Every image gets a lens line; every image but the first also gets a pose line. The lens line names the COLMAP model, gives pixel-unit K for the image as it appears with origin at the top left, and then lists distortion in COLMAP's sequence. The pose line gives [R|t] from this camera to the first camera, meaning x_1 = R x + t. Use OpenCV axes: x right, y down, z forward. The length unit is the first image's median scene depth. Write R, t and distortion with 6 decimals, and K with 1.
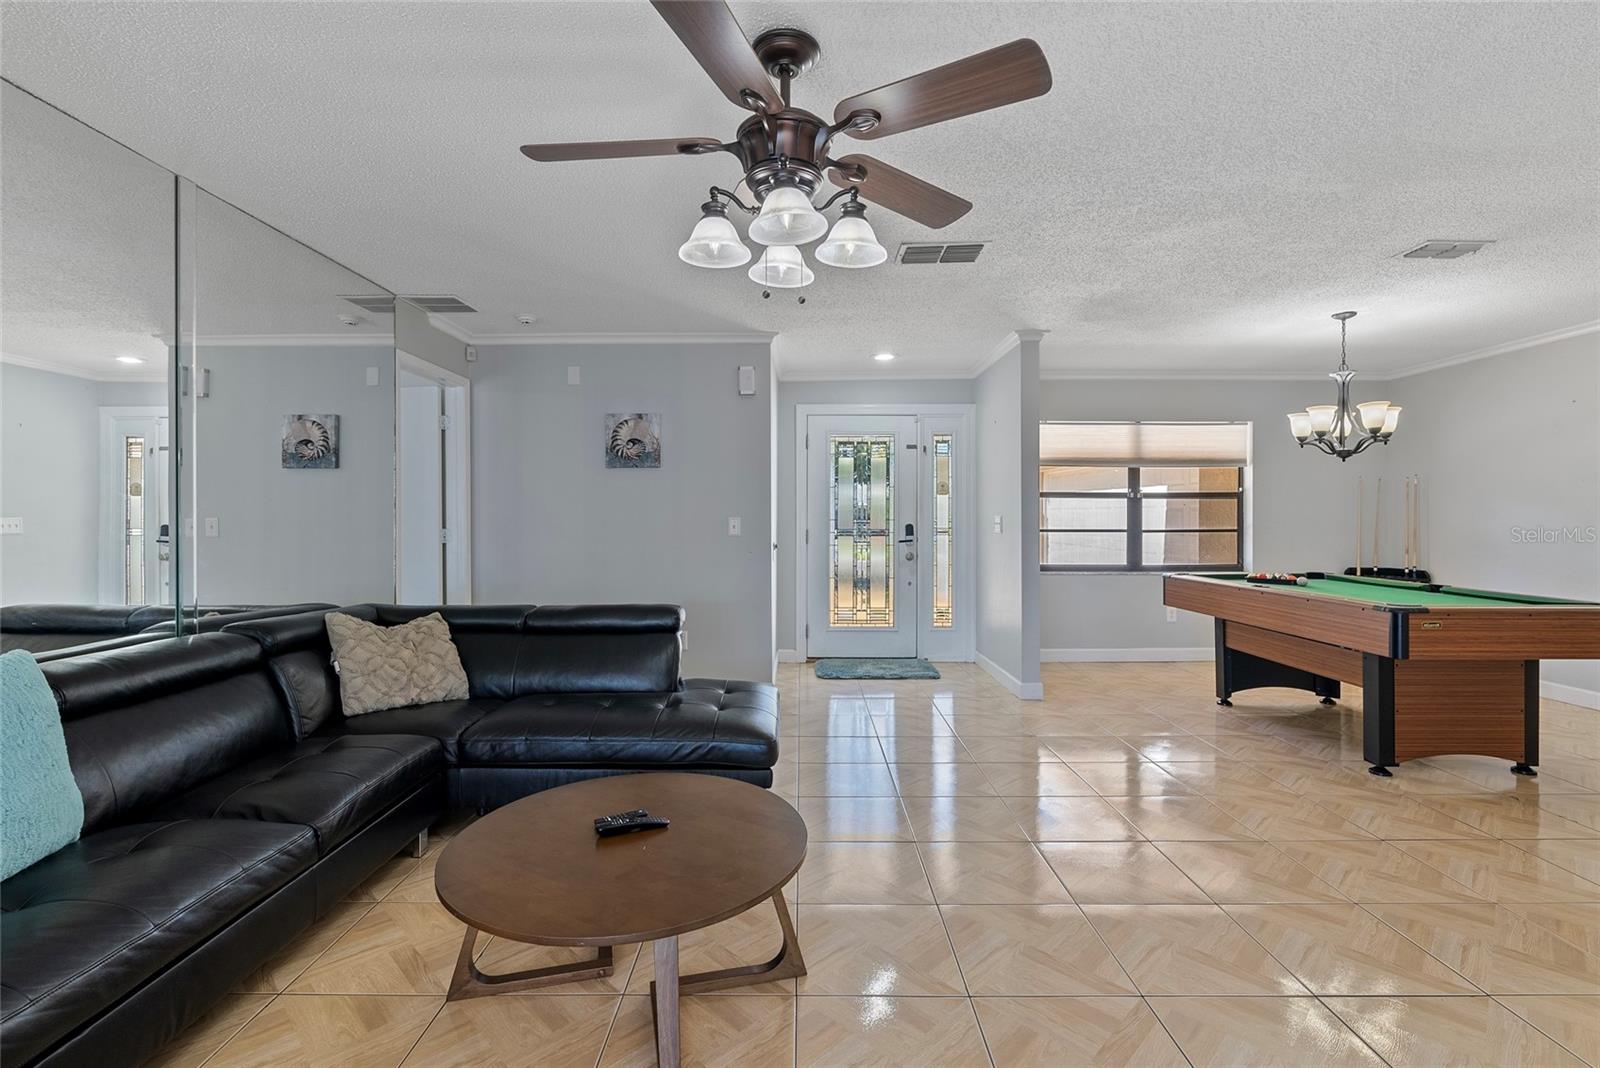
lens RADIAL K [[721.7, 0, 798.0], [0, 721.7, 517.2], [0, 0, 1]] dist [-0.007814, 0.002347]
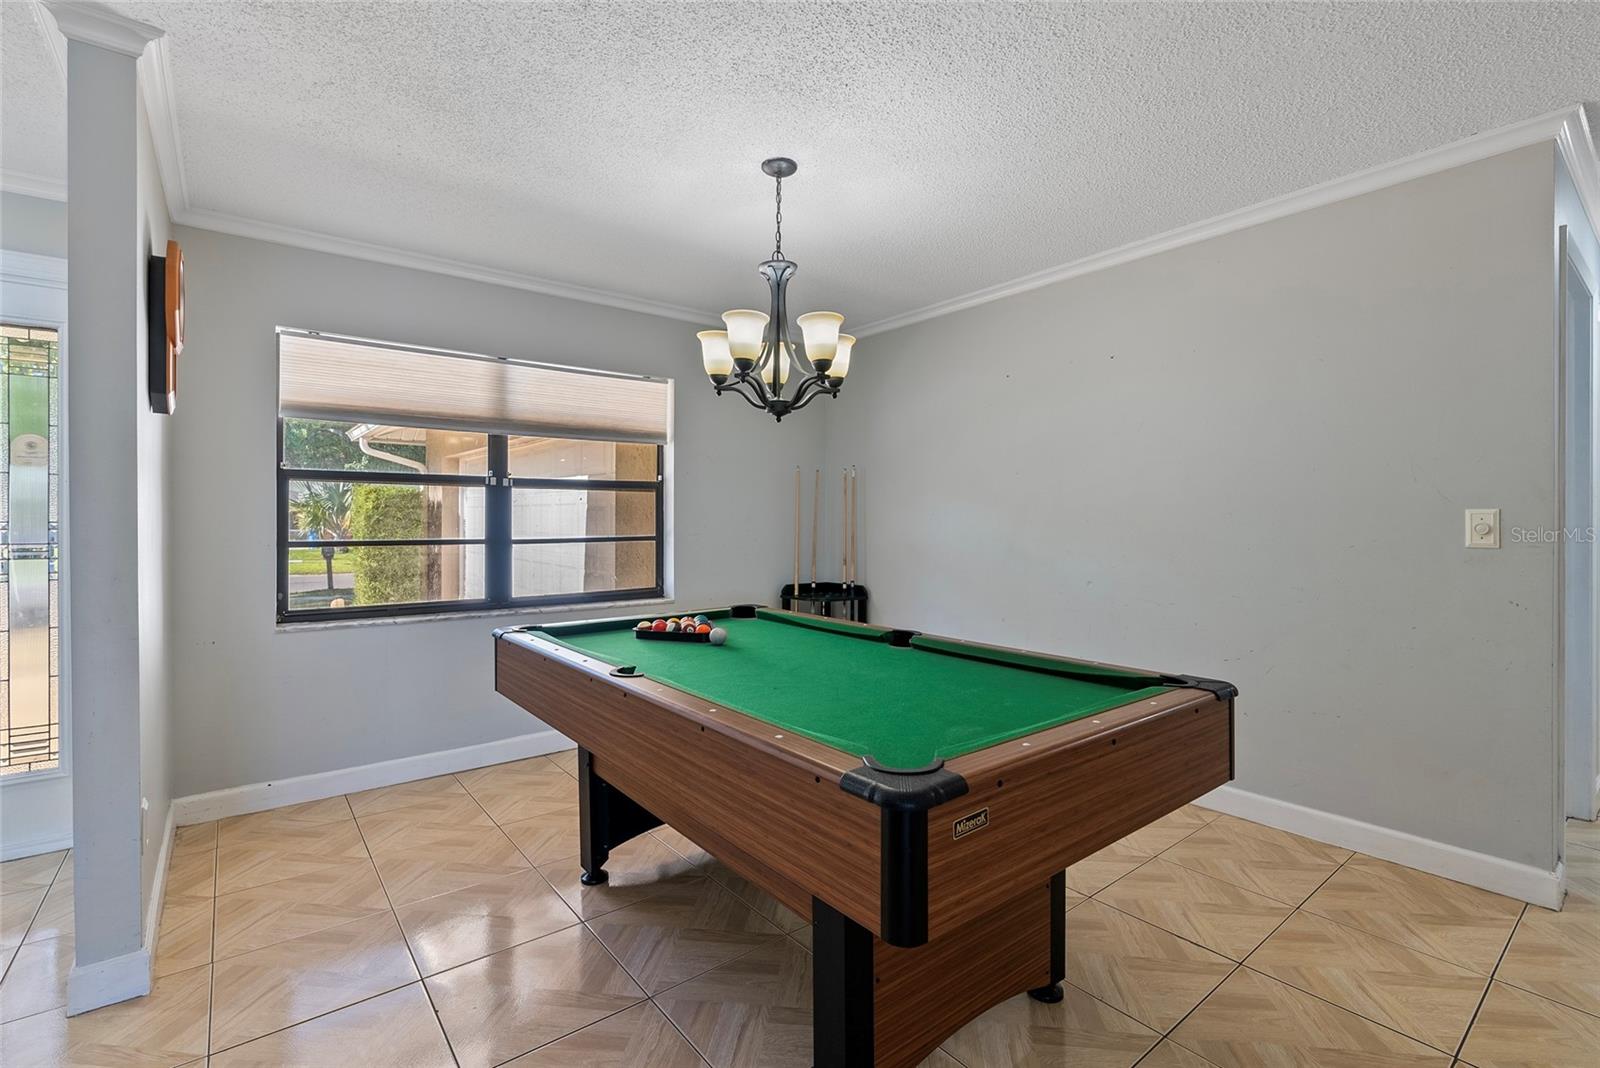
lens RADIAL K [[721.7, 0, 794.5], [0, 721.7, 526.8], [0, 0, 1]] dist [-0.007814, 0.002347]
pose [[0.787297, -0.007192, 0.616532, 0.396522], [0.000011, 0.999932, 0.011650, -0.000109], [-0.616574, -0.009166, 0.787244, 0.516015]]
